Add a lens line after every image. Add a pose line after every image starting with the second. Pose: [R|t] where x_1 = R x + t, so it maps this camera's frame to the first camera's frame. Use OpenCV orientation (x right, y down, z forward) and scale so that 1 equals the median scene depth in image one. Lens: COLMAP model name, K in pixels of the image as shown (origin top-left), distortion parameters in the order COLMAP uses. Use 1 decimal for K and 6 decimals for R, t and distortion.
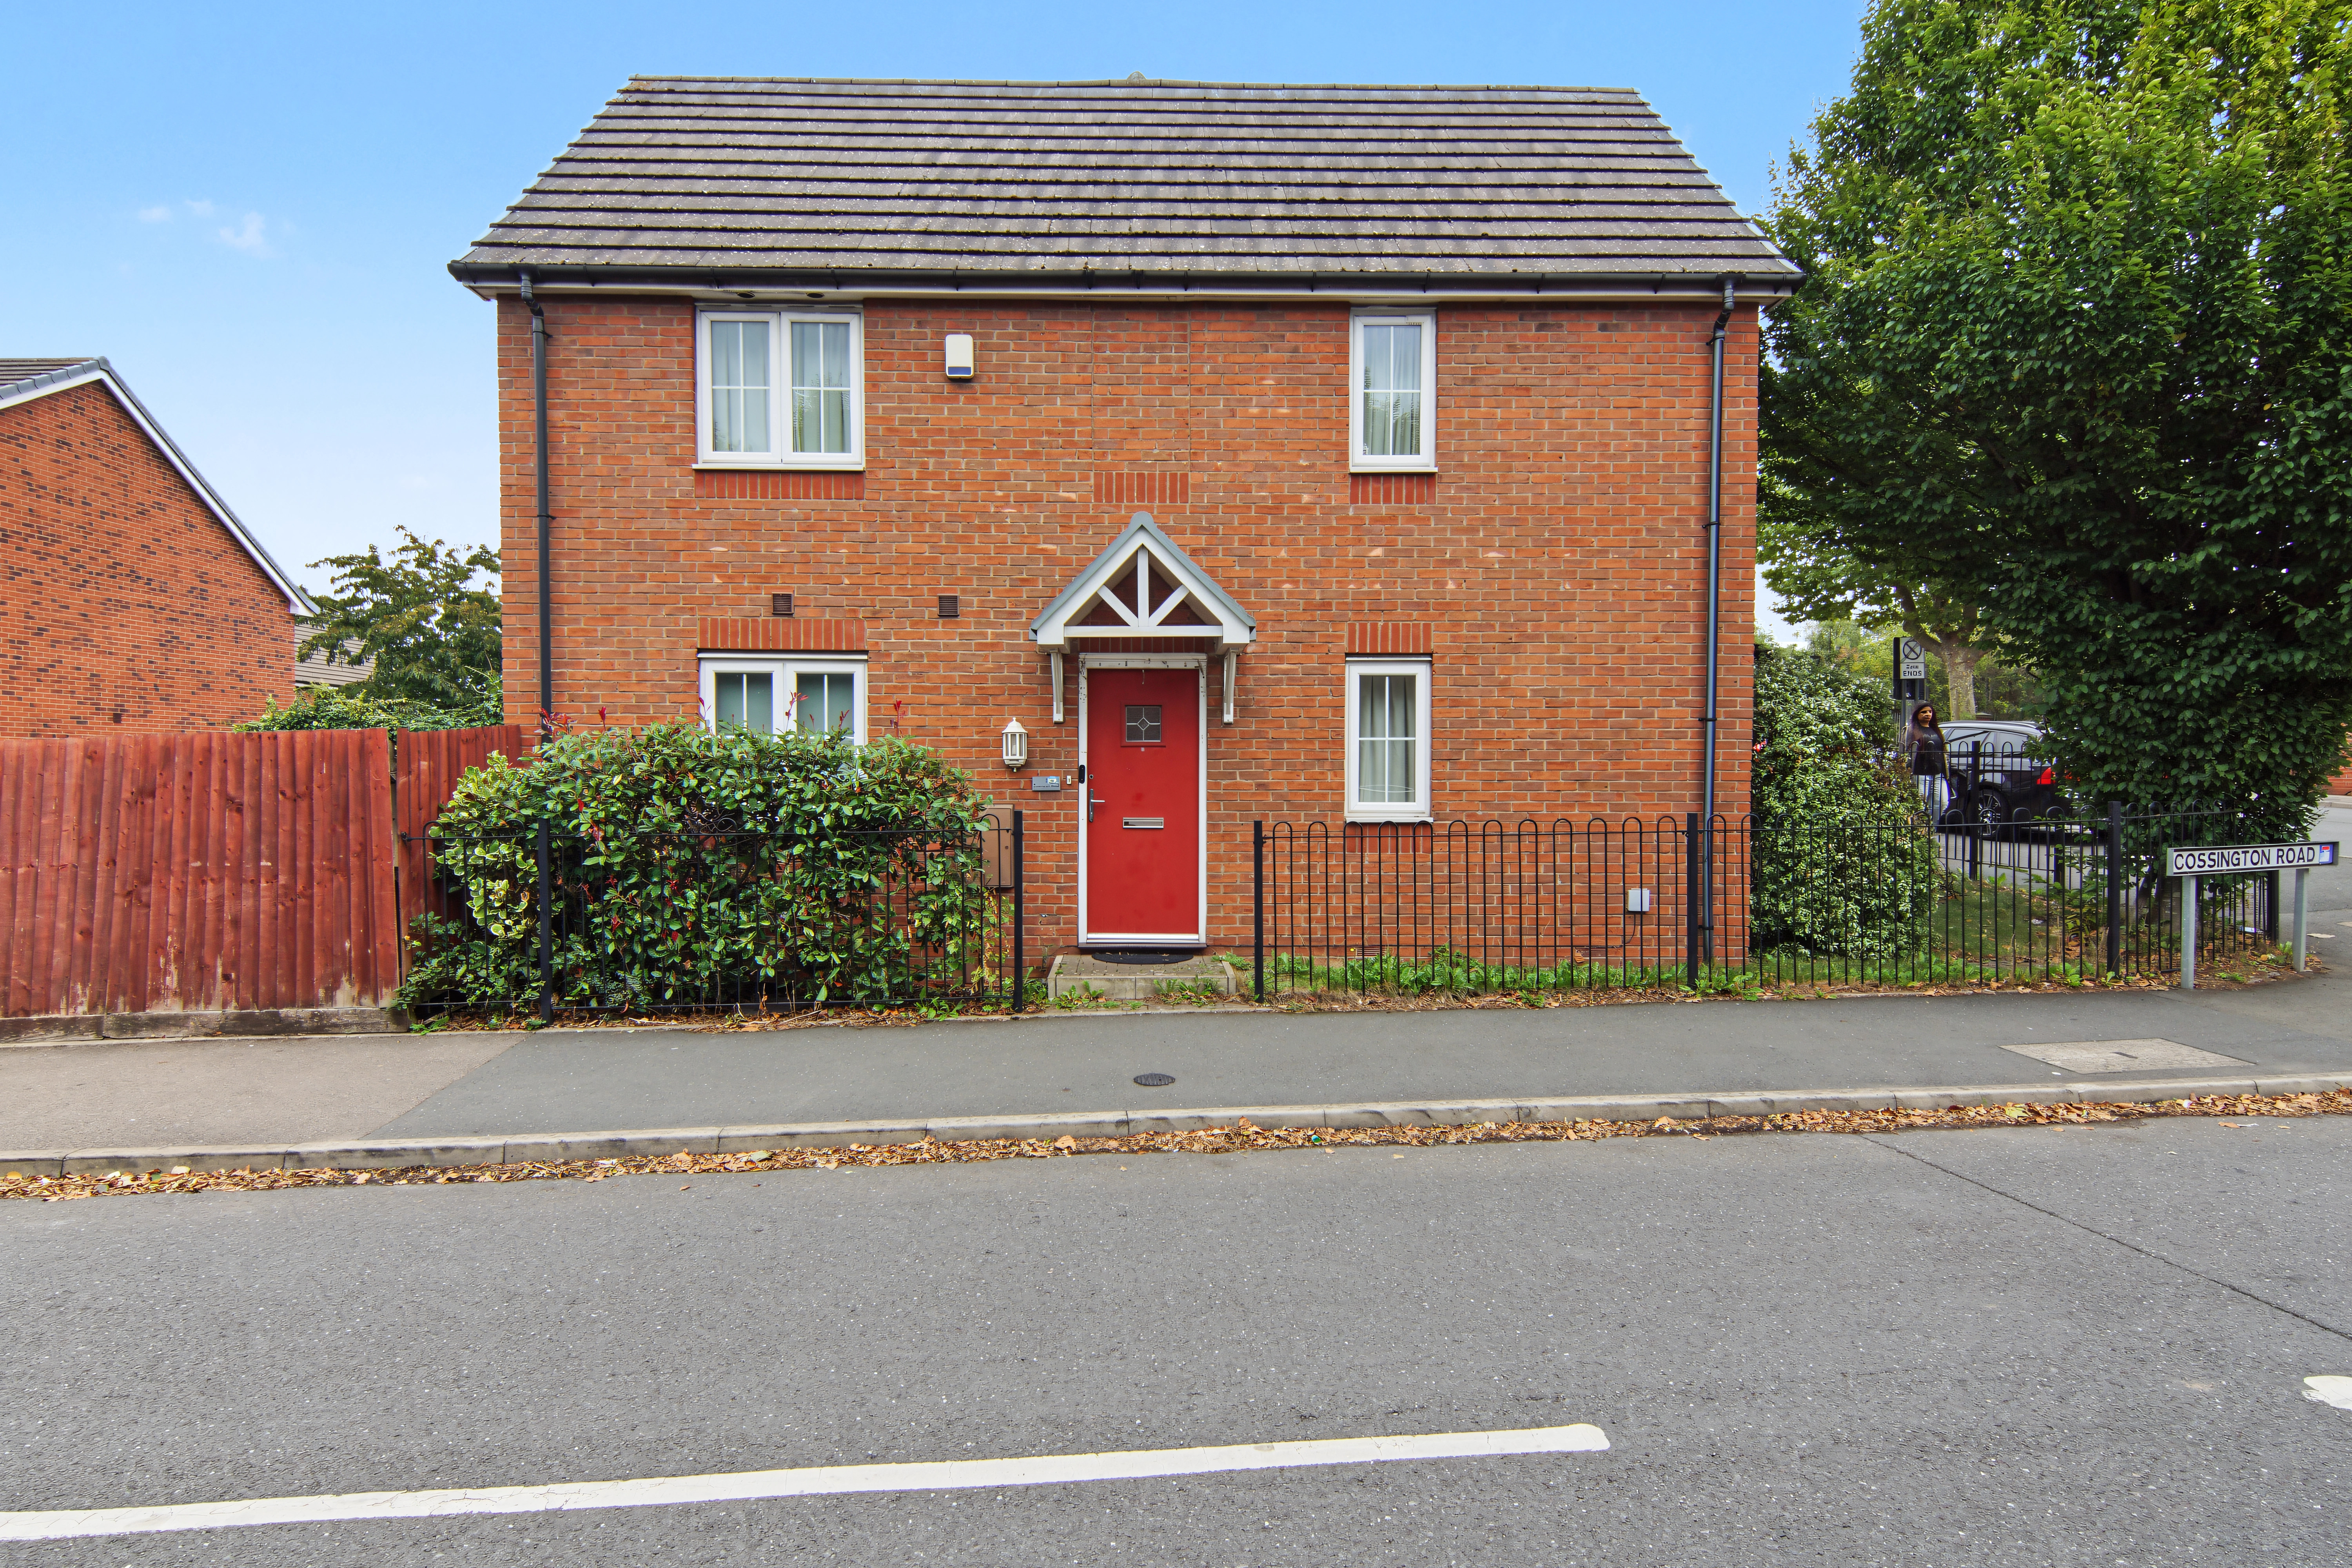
lens RADIAL K [[1257.8, 0, 1175.6], [0, 1257.8, 775.7], [0, 0, 1]] dist [0.012337, -0.007116]
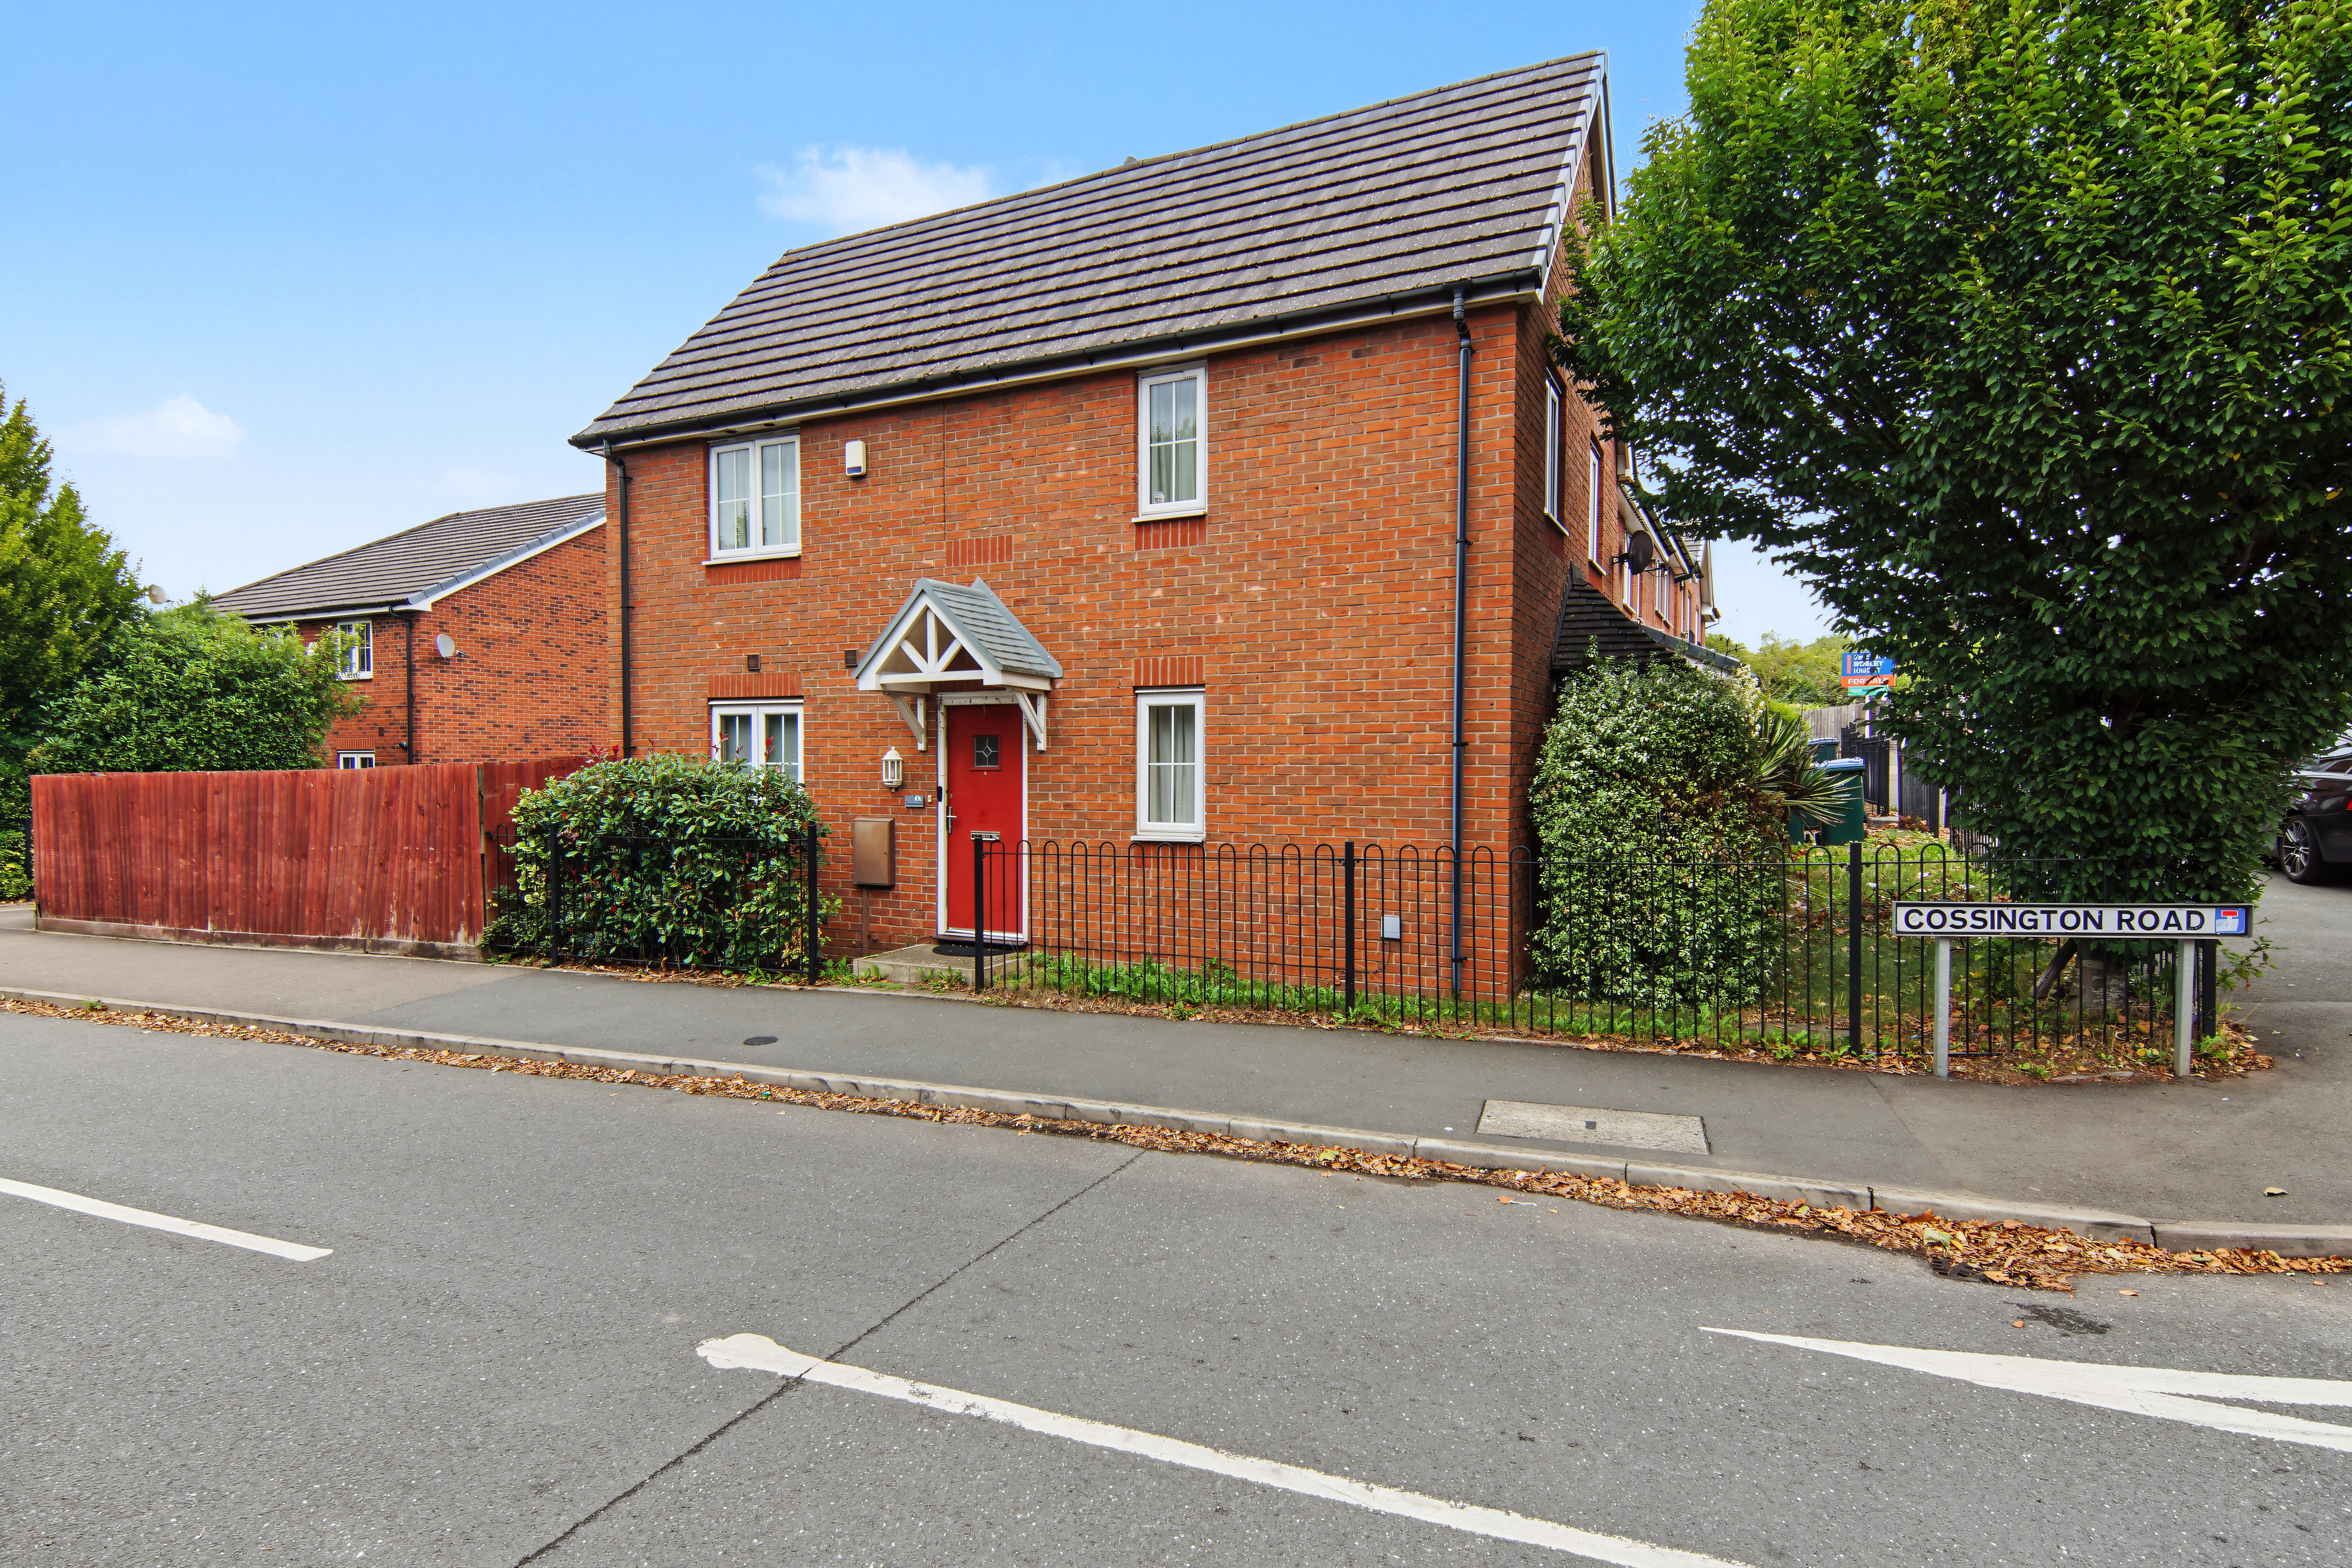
lens RADIAL K [[1257.8, 0, 1173.2], [0, 1257.8, 775.9], [0, 0, 1]] dist [0.012337, -0.007116]
pose [[0.880876, 0.003793, -0.473333, 0.691813], [-0.001599, 0.999986, 0.005037, -0.025023], [0.473345, -0.003680, 0.880869, 0.048154]]
